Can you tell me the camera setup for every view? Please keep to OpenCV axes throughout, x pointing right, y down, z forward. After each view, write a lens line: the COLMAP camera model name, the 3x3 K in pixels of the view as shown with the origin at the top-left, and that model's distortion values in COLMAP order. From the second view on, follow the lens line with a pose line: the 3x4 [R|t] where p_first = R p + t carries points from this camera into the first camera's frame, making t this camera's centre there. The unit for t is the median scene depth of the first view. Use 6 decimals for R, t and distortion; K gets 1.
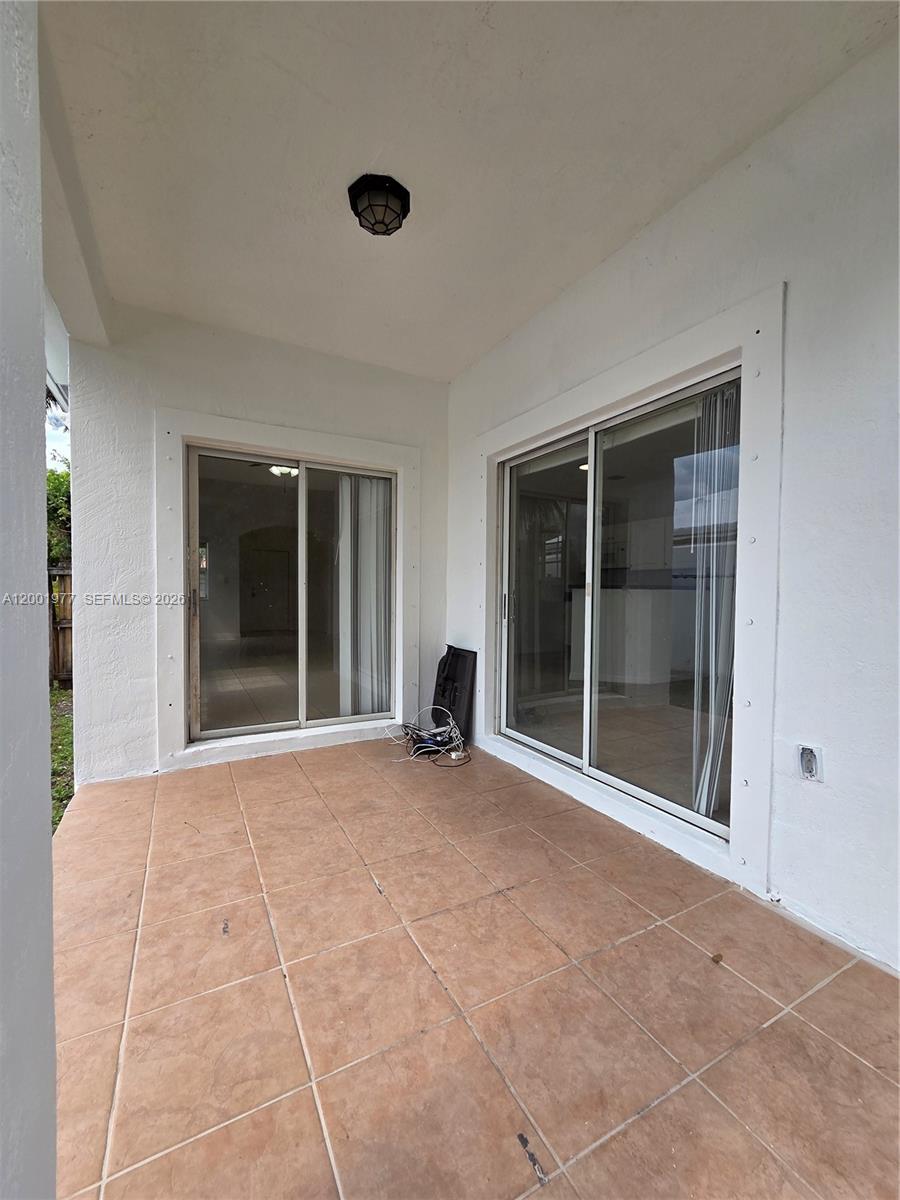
lens RADIAL K [[493.6, 0, 448.4], [0, 493.6, 603.5], [0, 0, 1]] dist [0.003421, 0.001263]
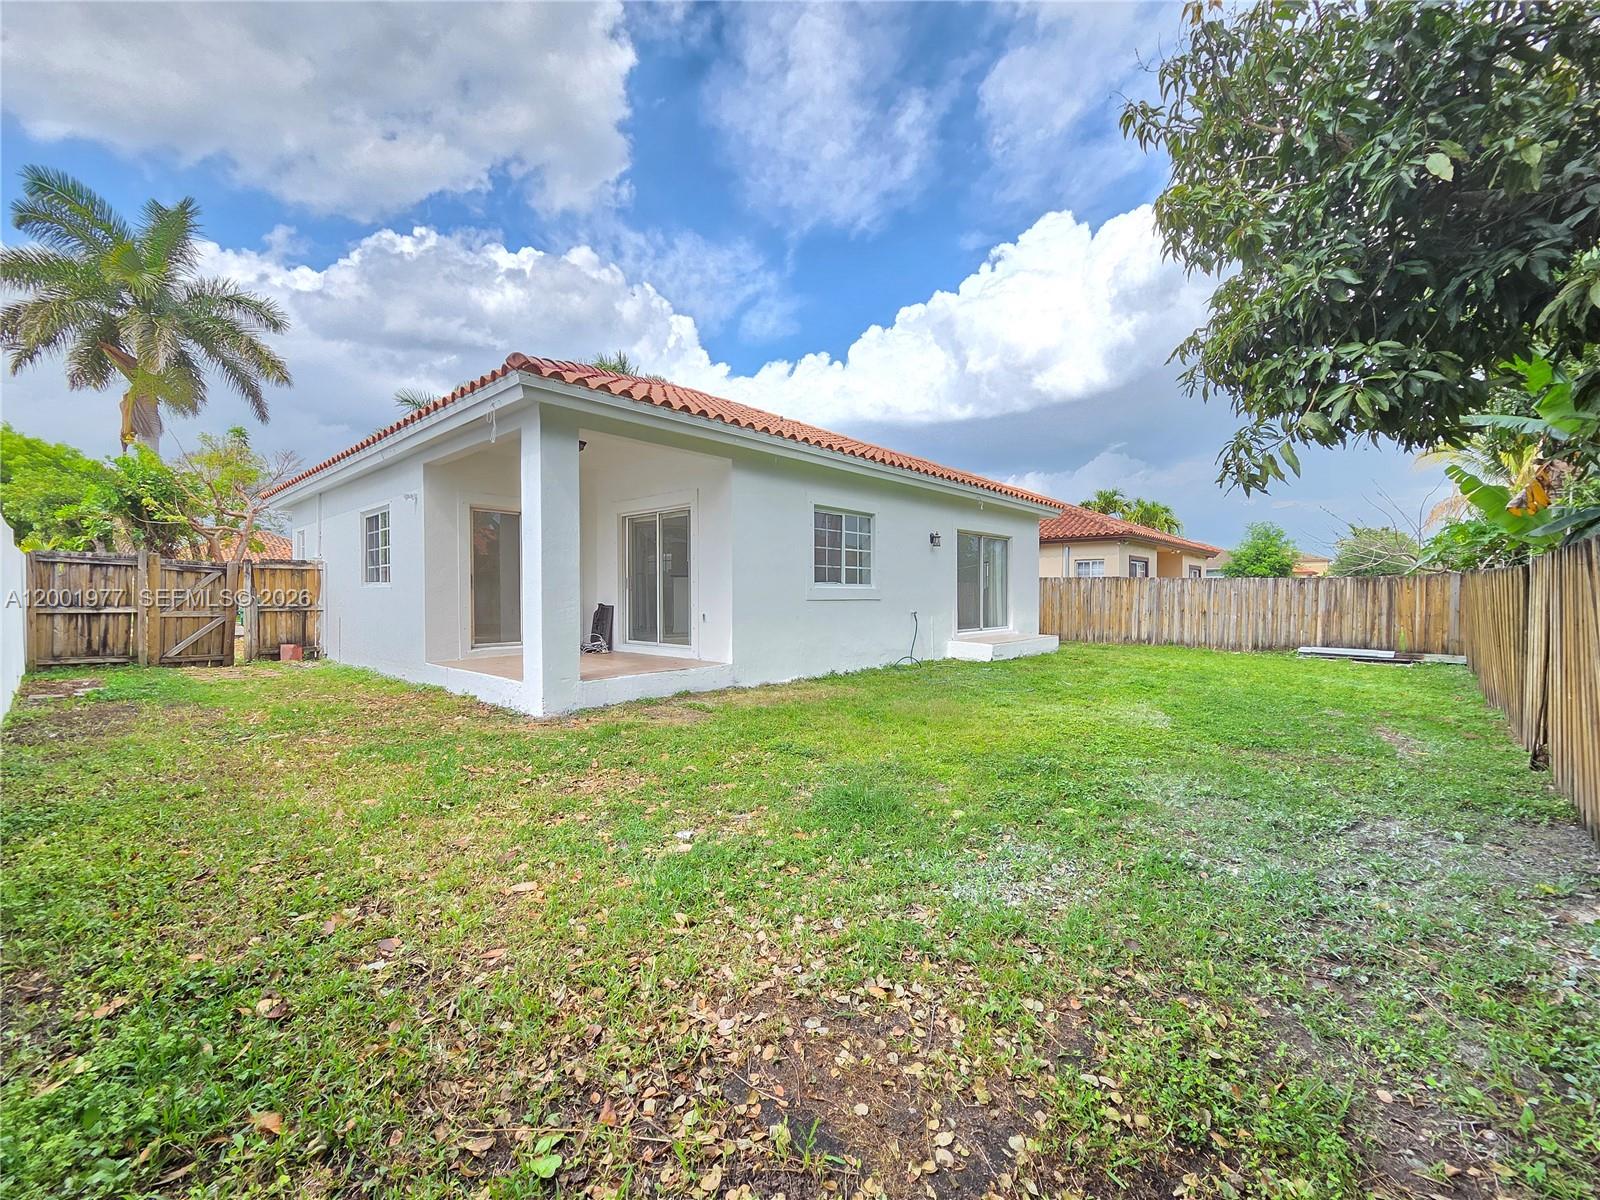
lens RADIAL K [[658.1, 0, 800.8], [0, 658.1, 597.4], [0, 0, 1]] dist [0.003421, 0.001263]
pose [[0.948906, -0.012213, 0.315323, -0.071559], [0.019236, 0.999631, -0.019168, 0.135940], [-0.314973, 0.024254, 0.948791, -1.943975]]
